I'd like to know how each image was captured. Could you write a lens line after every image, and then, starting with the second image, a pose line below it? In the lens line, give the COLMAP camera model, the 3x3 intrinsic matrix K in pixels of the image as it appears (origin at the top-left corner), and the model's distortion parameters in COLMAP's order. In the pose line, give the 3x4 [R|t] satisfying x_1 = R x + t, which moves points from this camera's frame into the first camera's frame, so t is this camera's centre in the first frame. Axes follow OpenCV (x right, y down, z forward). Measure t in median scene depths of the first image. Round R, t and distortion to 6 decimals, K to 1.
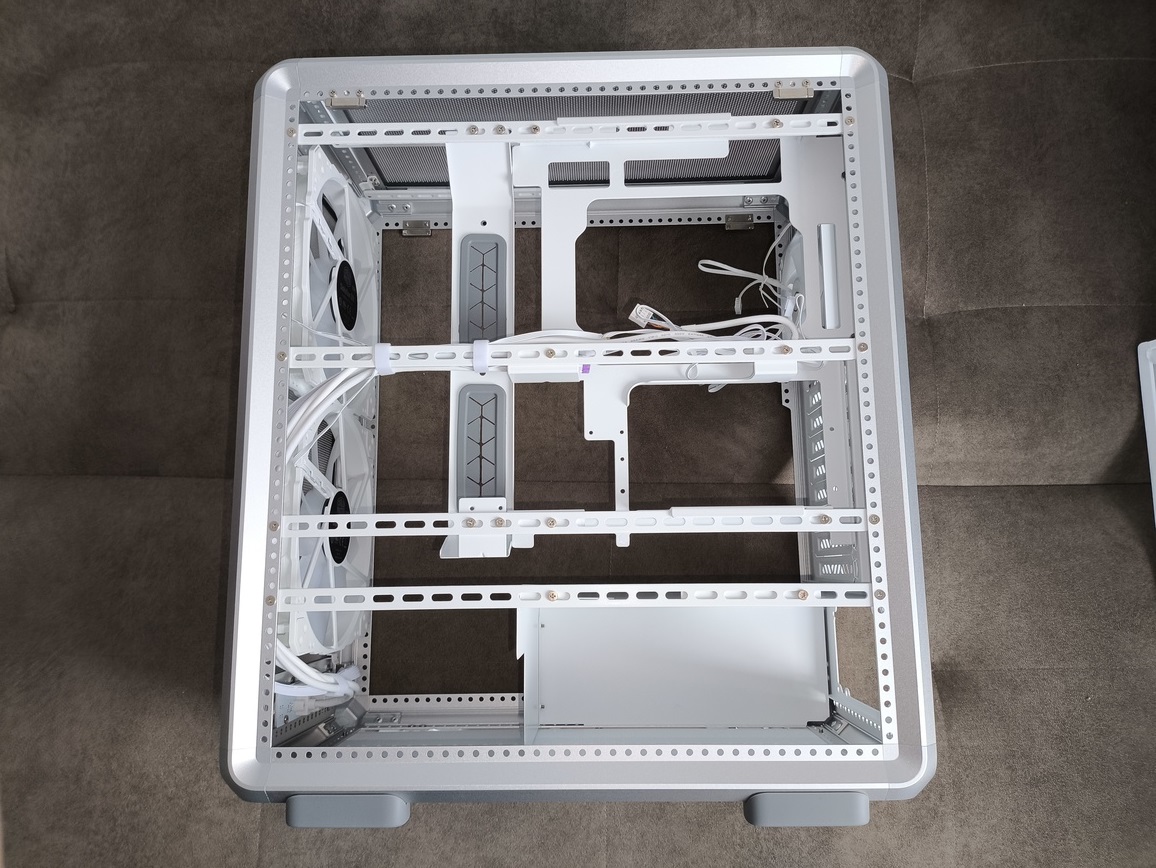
lens RADIAL K [[877.9, 0, 576.8], [0, 877.9, 430.9], [0, 0, 1]] dist [0.042637, -0.054392]
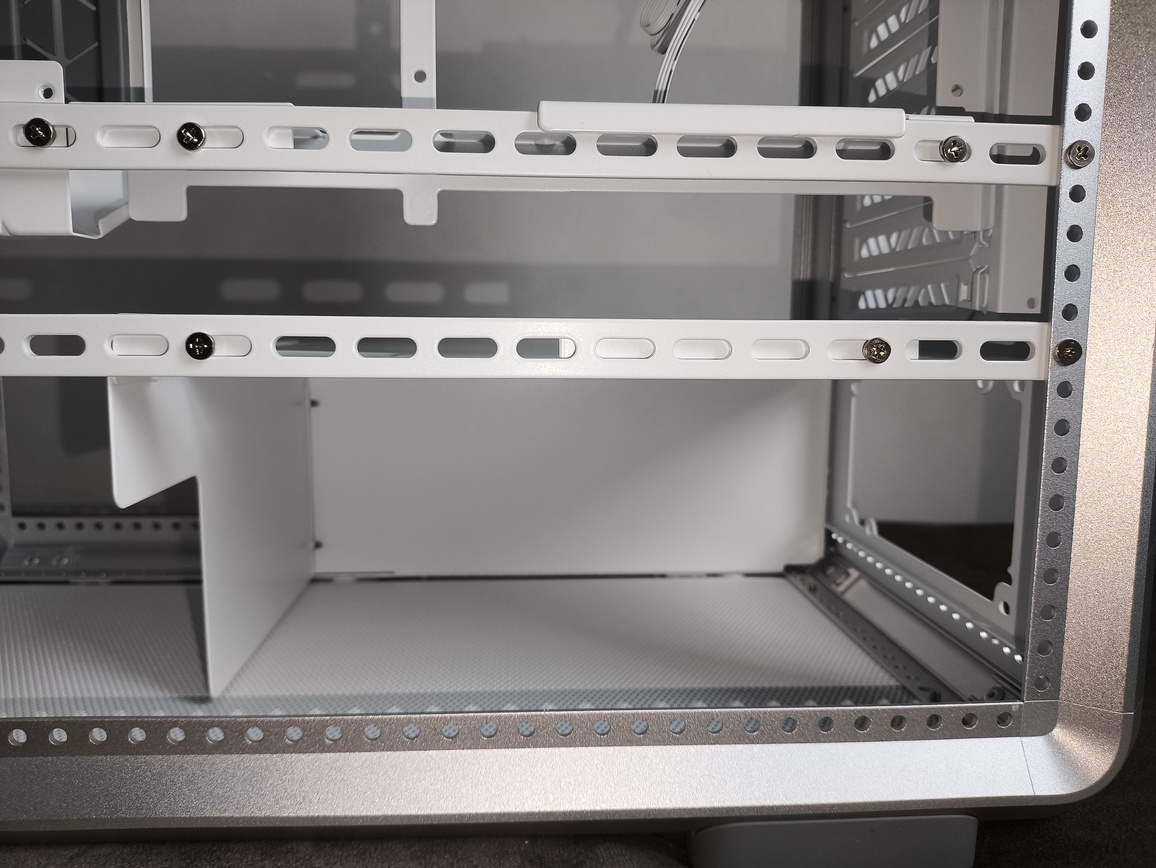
lens RADIAL K [[877.9, 0, 576.8], [0, 877.9, 430.9], [0, 0, 1]] dist [0.042637, -0.054392]
pose [[0.995206, 0.003873, 0.097720, 0.087224], [-0.030656, 0.961209, 0.274111, 0.114407], [-0.092868, -0.275792, 0.956721, 0.612186]]
